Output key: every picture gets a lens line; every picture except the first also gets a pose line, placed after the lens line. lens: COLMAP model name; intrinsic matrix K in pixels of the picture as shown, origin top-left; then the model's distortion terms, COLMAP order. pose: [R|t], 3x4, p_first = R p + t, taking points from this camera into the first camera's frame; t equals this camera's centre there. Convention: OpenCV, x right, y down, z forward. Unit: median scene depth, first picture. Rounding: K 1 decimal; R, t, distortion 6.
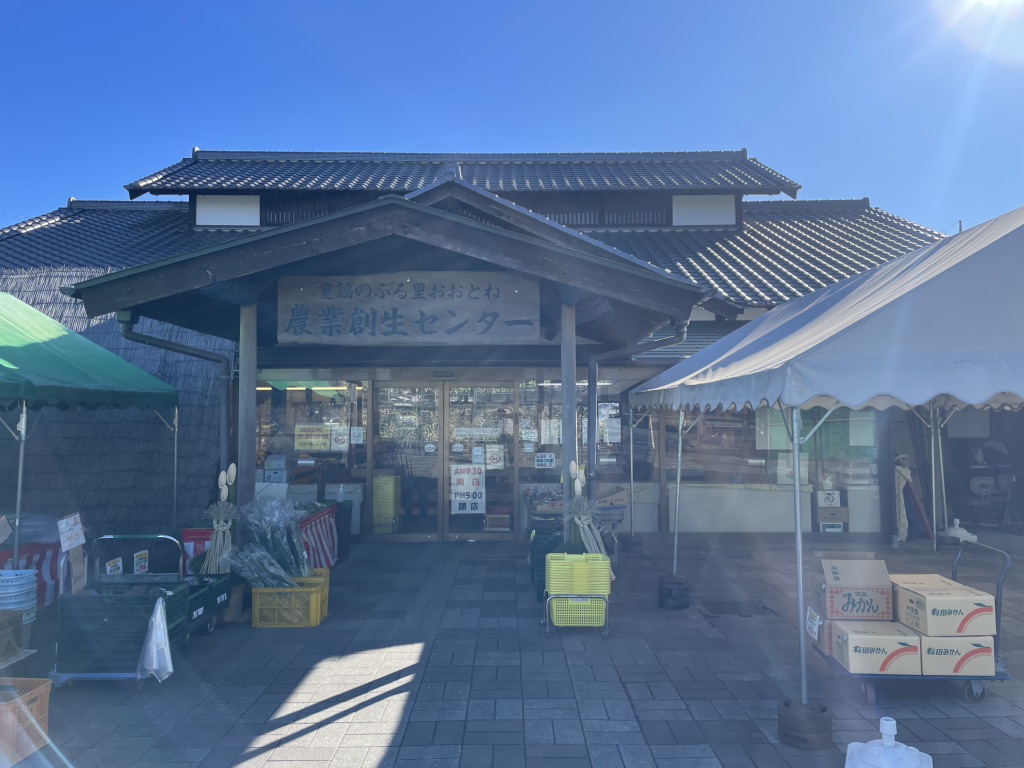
lens RADIAL K [[761.2, 0, 510.9], [0, 761.2, 381.5], [0, 0, 1]] dist [0.074896, -0.027958]
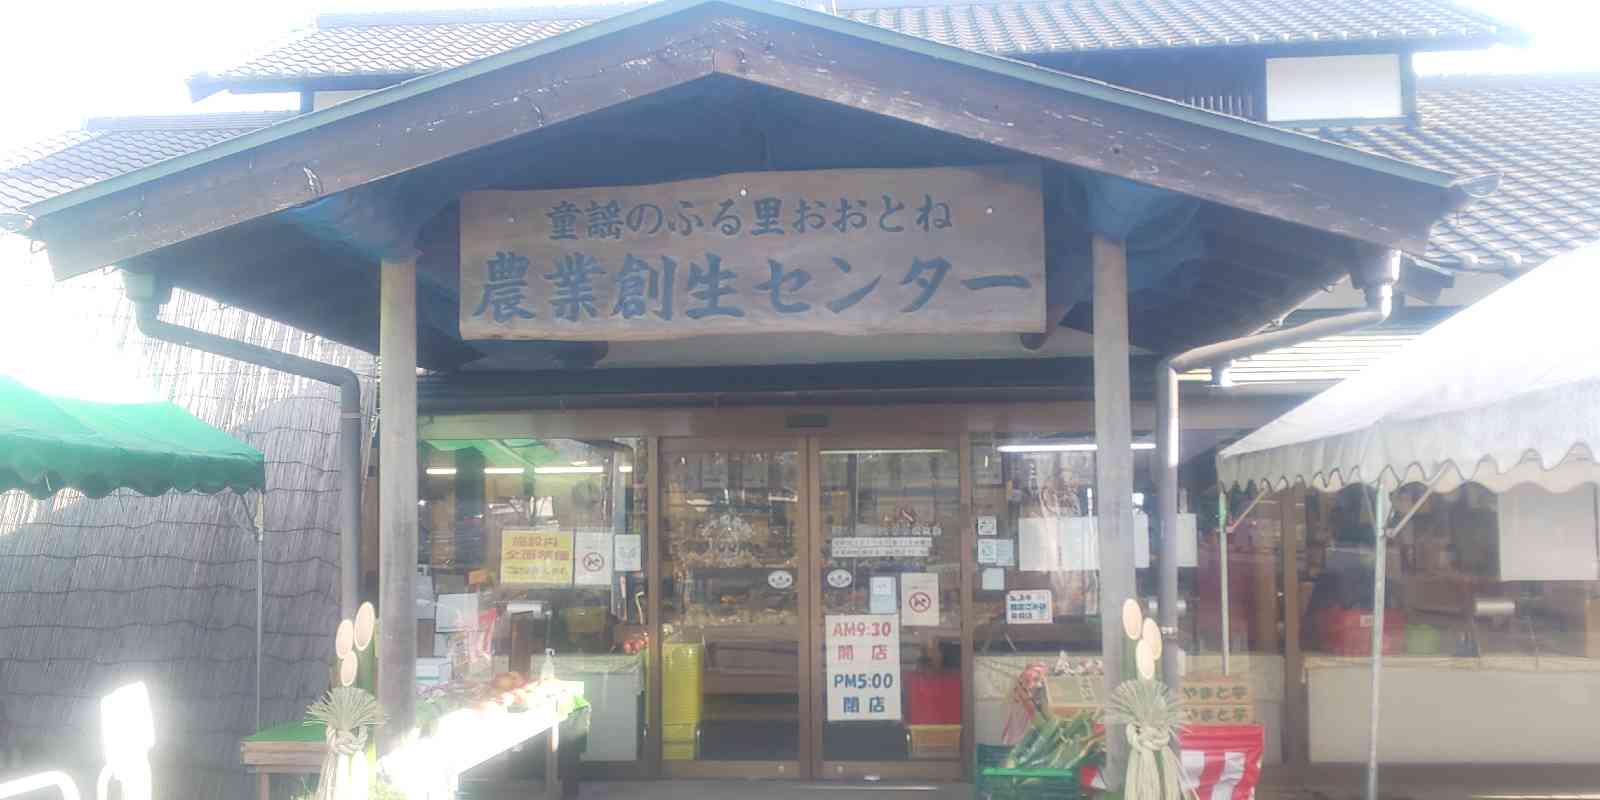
lens RADIAL K [[1442.4, 0, 774.3], [0, 1442.4, 455.3], [0, 0, 1]] dist [0.009222, 0.026063]
pose [[0.995860, -0.010918, -0.090246, -0.042270], [0.009961, 0.999889, -0.011048, 0.029410], [0.090357, 0.010103, 0.995858, 0.165027]]
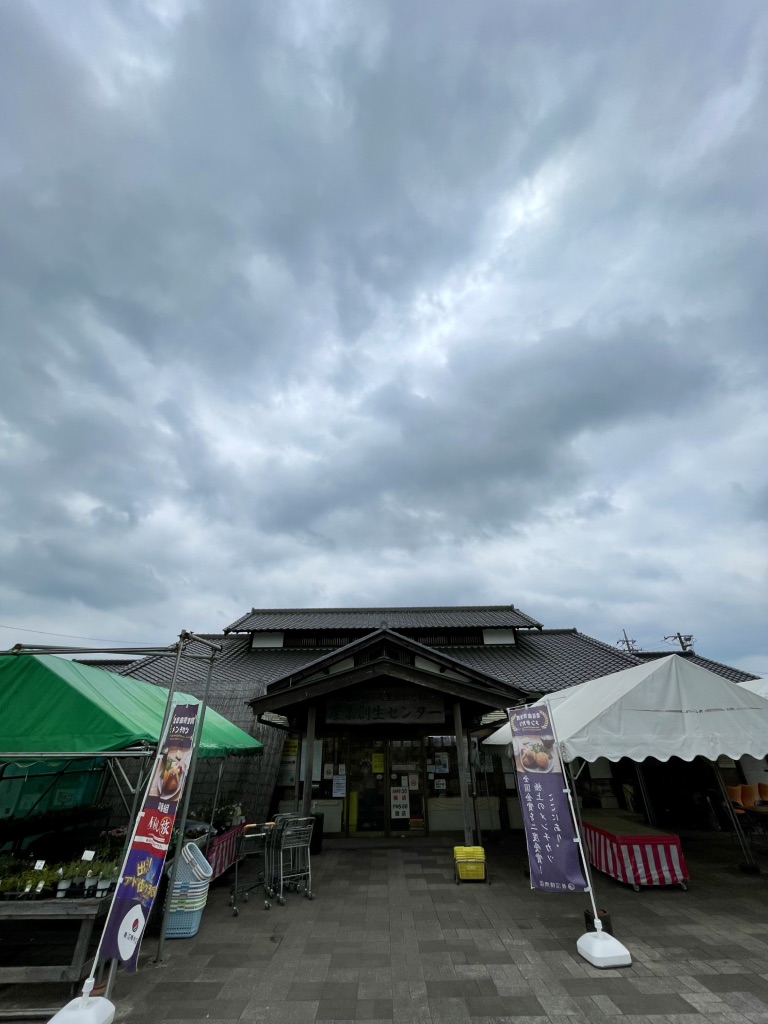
lens RADIAL K [[412.2, 0, 381.9], [0, 412.2, 517.7], [0, 0, 1]] dist [-0.007686, -0.000020]
pose [[0.999940, -0.010913, -0.001157, -0.133374], [0.009261, 0.895712, -0.444538, -0.053230], [0.005888, 0.444501, 0.895759, -0.304636]]
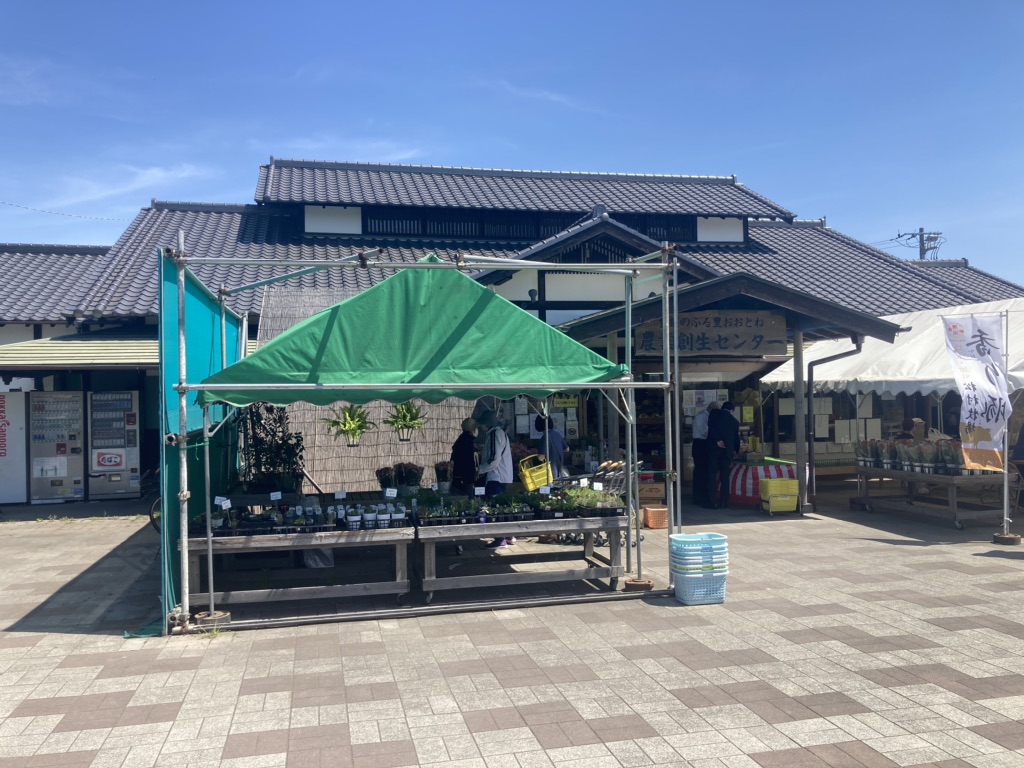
lens RADIAL K [[824.6, 0, 510.7], [0, 824.6, 391.3], [0, 0, 1]] dist [0.038931, -0.056051]
pose [[0.977696, -0.014660, 0.209514, -0.900882], [0.006414, 0.999180, 0.039983, -0.045730], [-0.209928, -0.037747, 0.976988, -0.600439]]
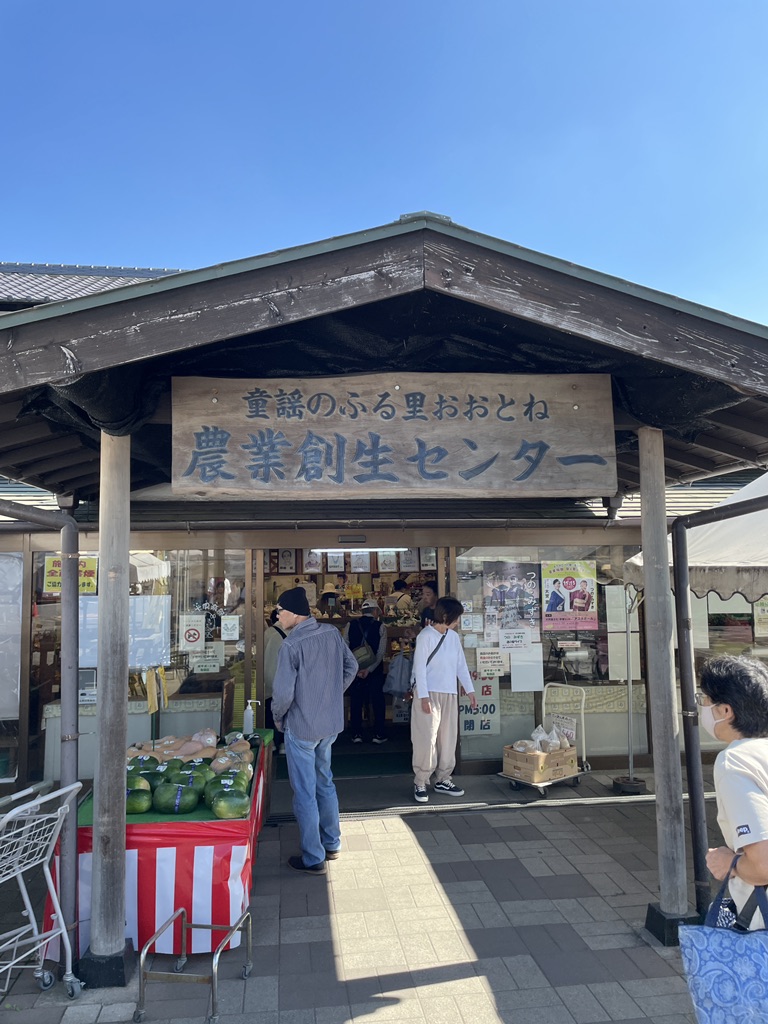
lens RADIAL K [[761.2, 0, 373.8], [0, 761.2, 510.0], [0, 0, 1]] dist [0.074896, -0.027958]
pose [[0.994270, -0.002826, 0.106858, -0.213760], [0.007026, 0.999217, -0.038949, -0.015580], [-0.106665, 0.039476, 0.993511, 0.418351]]
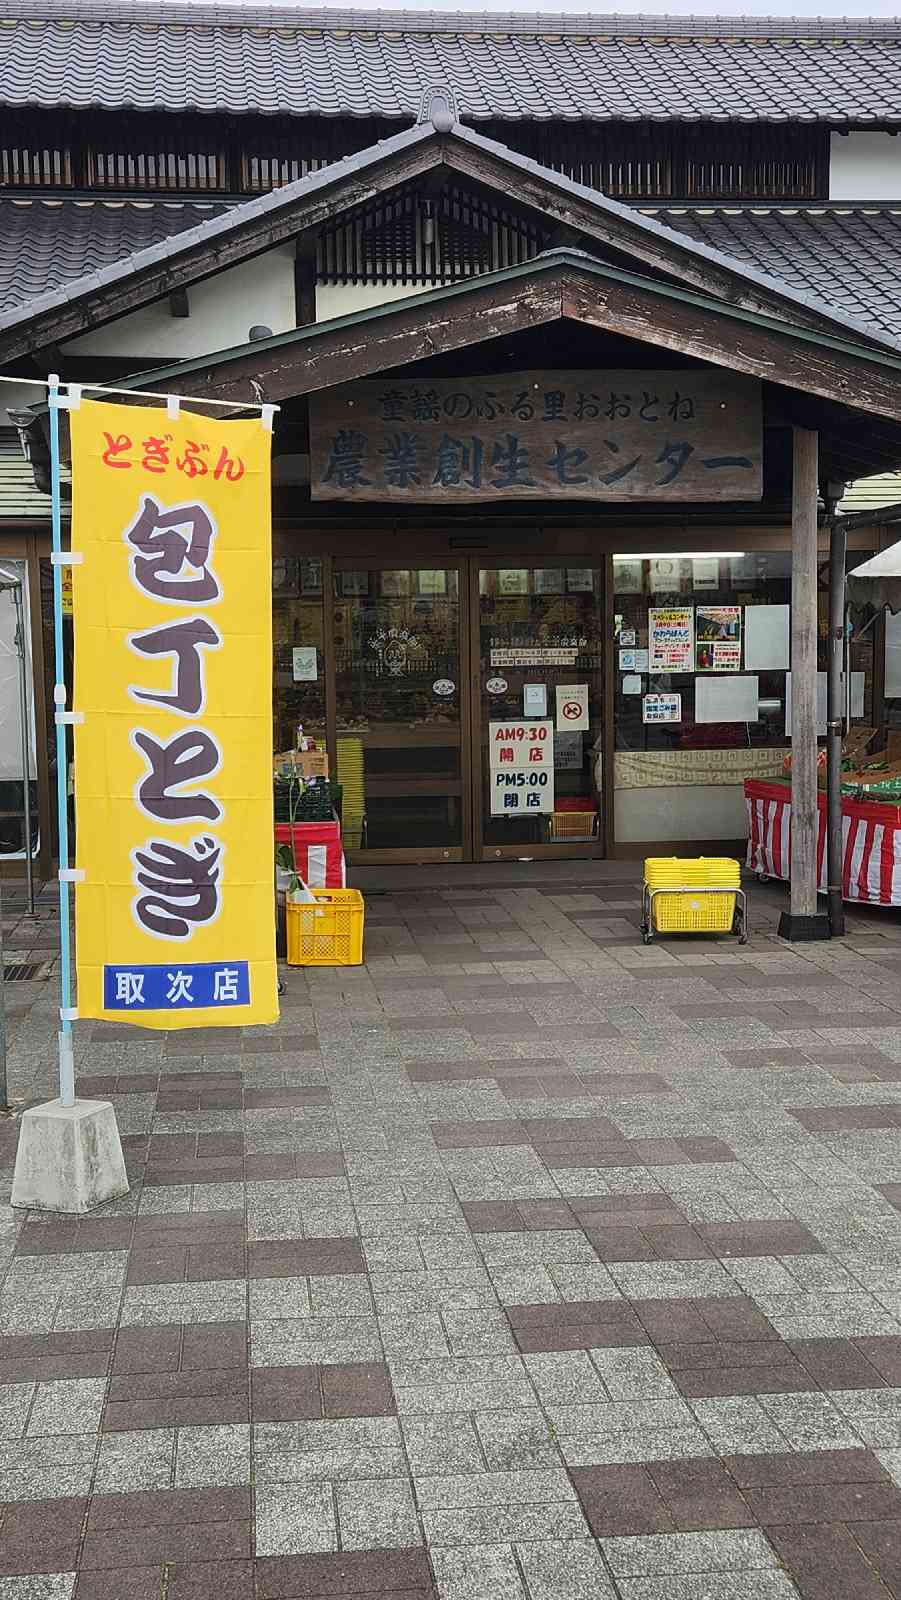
lens RADIAL K [[1953.7, 0, 485.1], [0, 1953.7, 838.9], [0, 0, 1]] dist [0.083115, 0.000000]
pose [[0.992847, -0.024817, 0.116784, -0.347038], [0.006531, 0.987984, 0.154420, -0.026144], [-0.119213, -0.152552, 0.981079, -0.467291]]
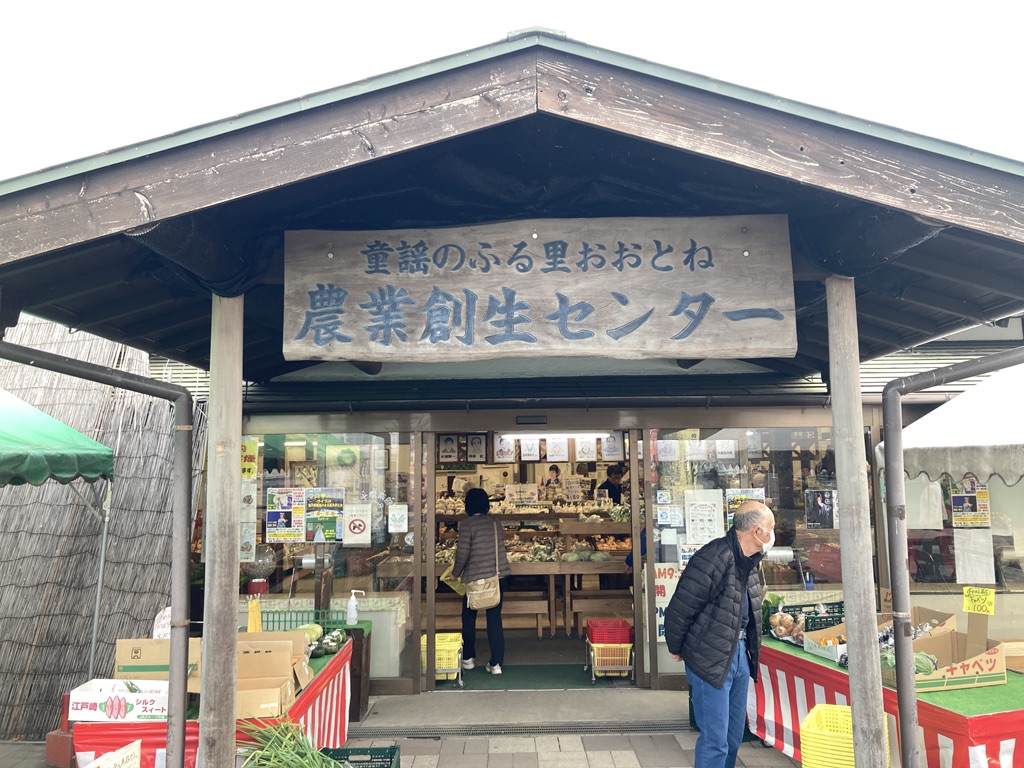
lens RADIAL K [[824.6, 0, 515.8], [0, 824.6, 374.8], [0, 0, 1]] dist [0.038931, -0.056051]
pose [[0.999912, -0.011574, -0.006437, -0.143831], [0.011069, 0.997224, -0.073639, 0.001913], [0.007271, 0.073561, 0.997264, 0.445893]]
